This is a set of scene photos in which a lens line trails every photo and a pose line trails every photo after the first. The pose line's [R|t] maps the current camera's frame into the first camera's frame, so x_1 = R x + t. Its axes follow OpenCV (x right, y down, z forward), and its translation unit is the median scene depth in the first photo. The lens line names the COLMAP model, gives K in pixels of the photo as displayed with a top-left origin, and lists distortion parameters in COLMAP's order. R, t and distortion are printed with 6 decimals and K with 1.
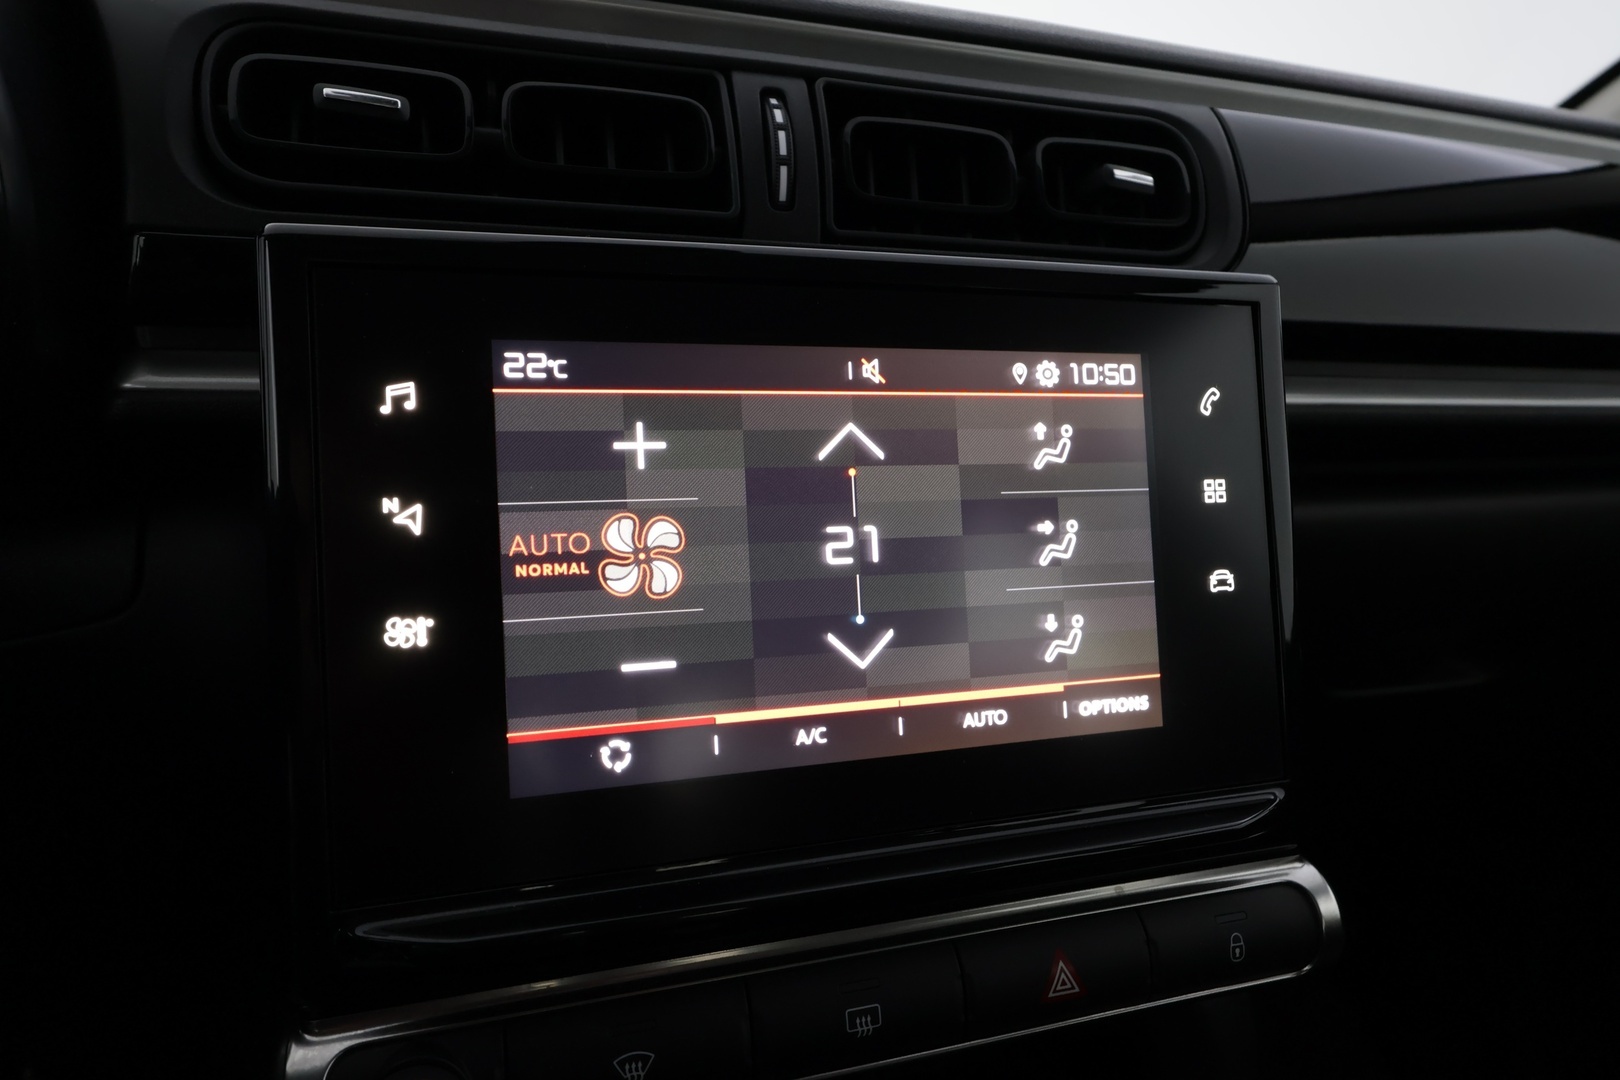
lens RADIAL K [[1016.0, 0, 812.2], [0, 1016.0, 552.3], [0, 0, 1]] dist [0.002218, -0.003702]
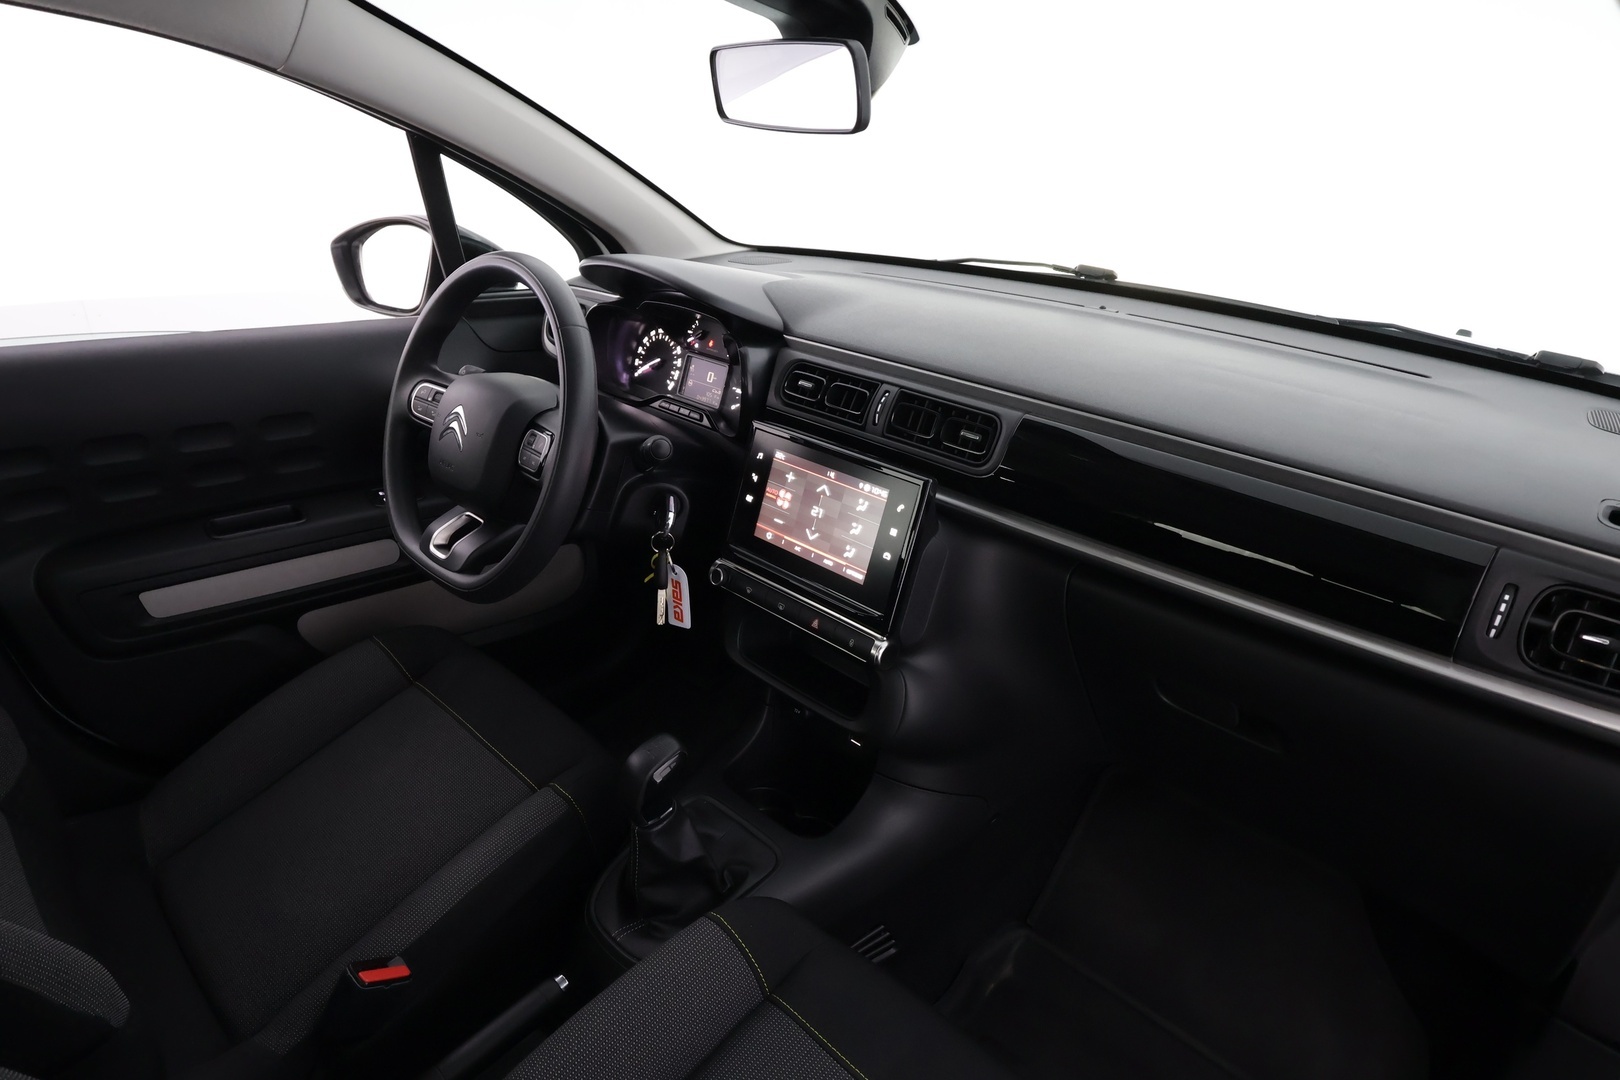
lens RADIAL K [[1016.0, 0, 801.2], [0, 1016.0, 525.6], [0, 0, 1]] dist [0.002218, -0.003702]
pose [[0.423520, 0.310669, -0.850950, 3.409200], [-0.247614, 0.943284, 0.221141, -0.819968], [0.871389, 0.117050, 0.476426, -1.027819]]
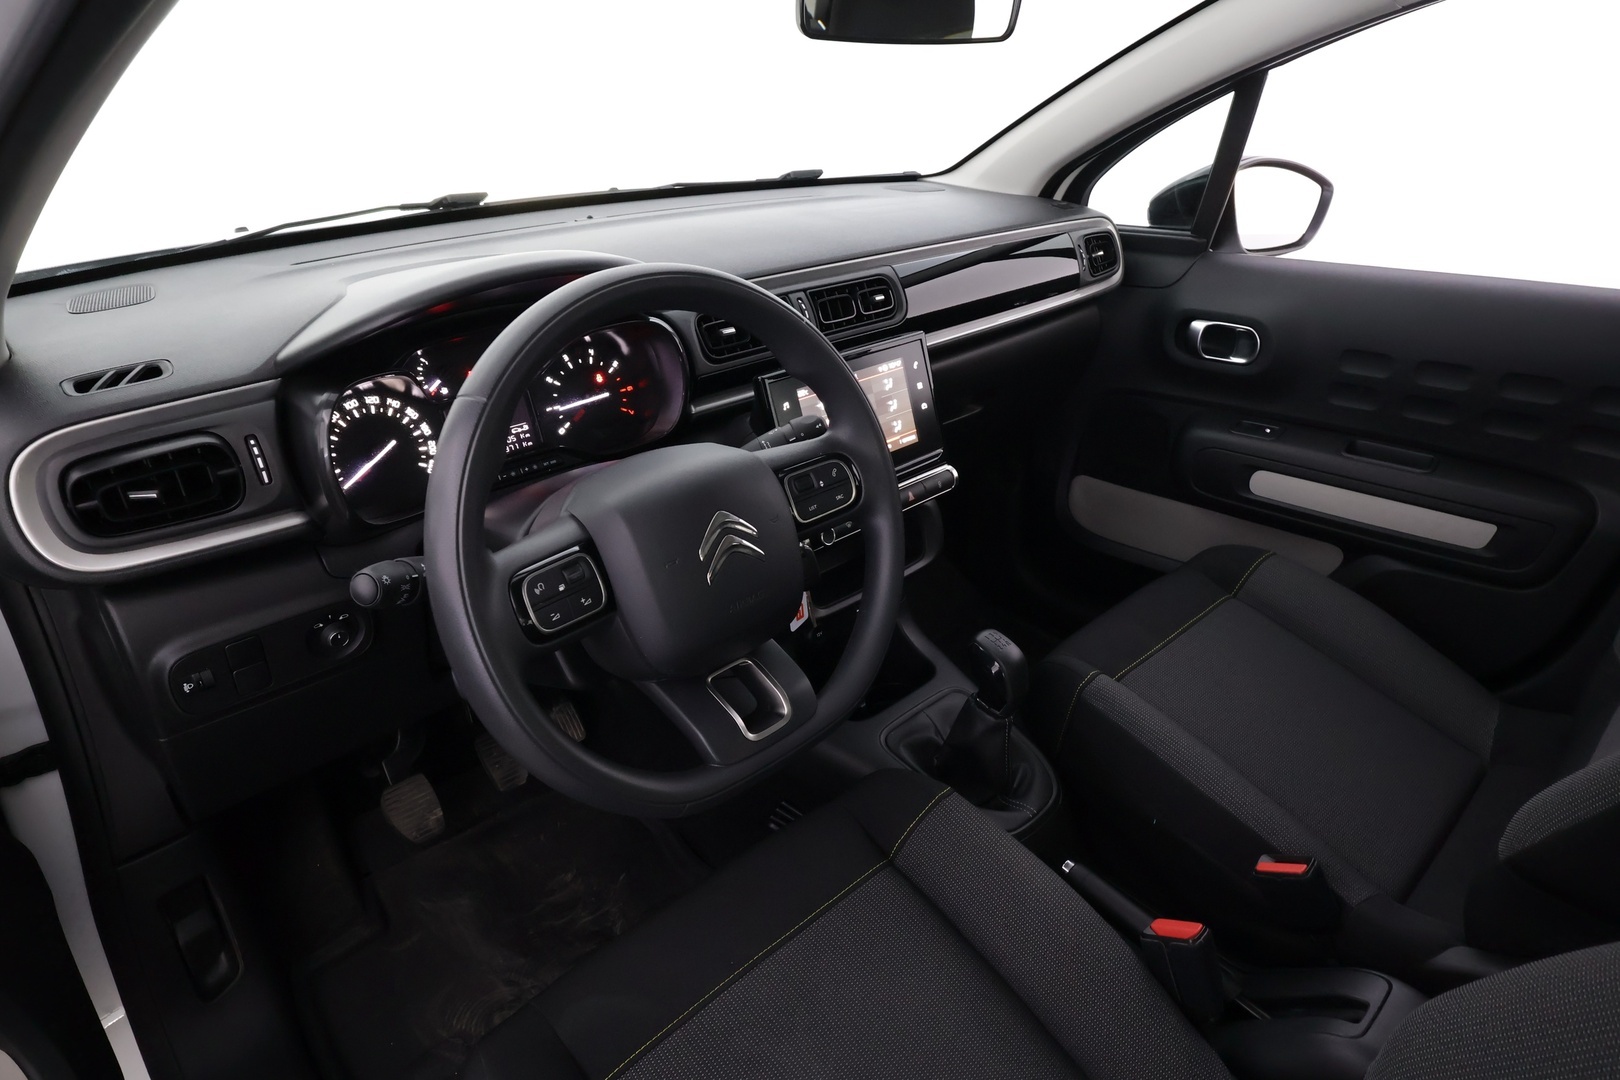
lens RADIAL K [[1016.0, 0, 844.6], [0, 1016.0, 523.2], [0, 0, 1]] dist [0.002218, -0.003702]
pose [[0.887965, -0.238614, 0.393168, -1.794277], [0.162019, 0.962373, 0.218146, -0.509798], [-0.430427, -0.130006, 0.893214, -2.908613]]
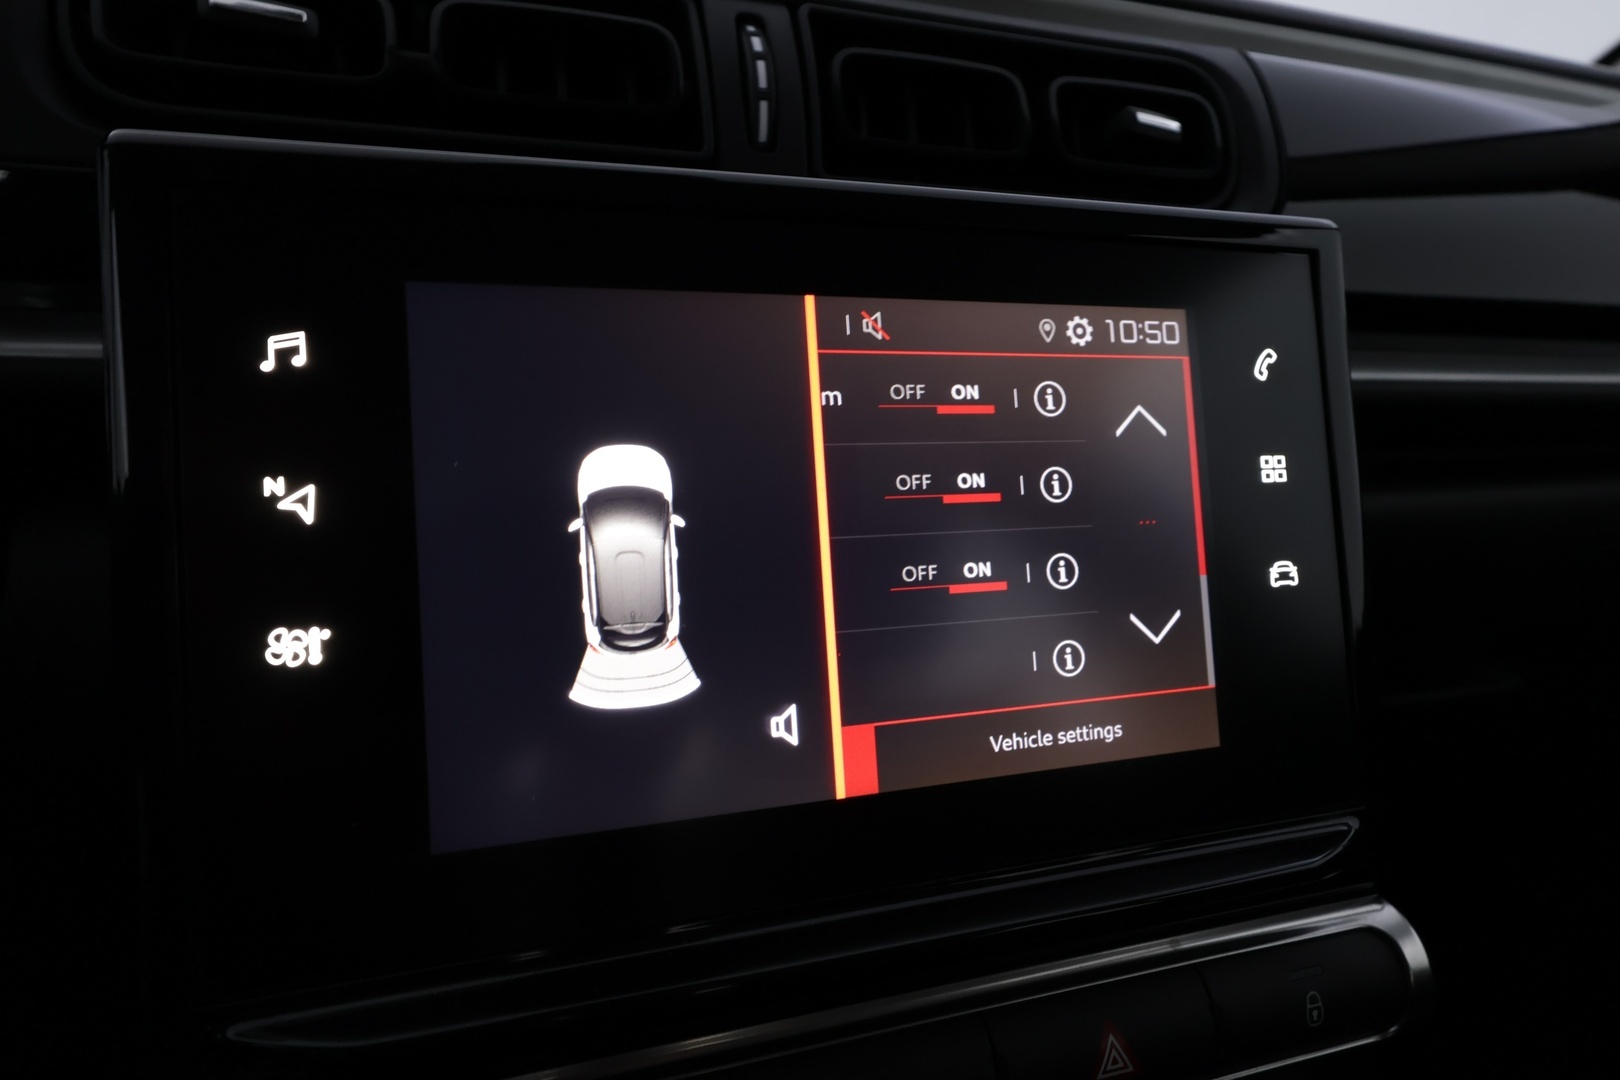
lens RADIAL K [[1016.0, 0, 815.3], [0, 1016.0, 546.9], [0, 0, 1]] dist [0.002218, -0.003702]
pose [[0.999634, -0.012425, 0.024041, -0.010528], [0.012916, 0.999708, -0.020398, 0.018160], [-0.023780, 0.020701, 0.999503, 0.161122]]
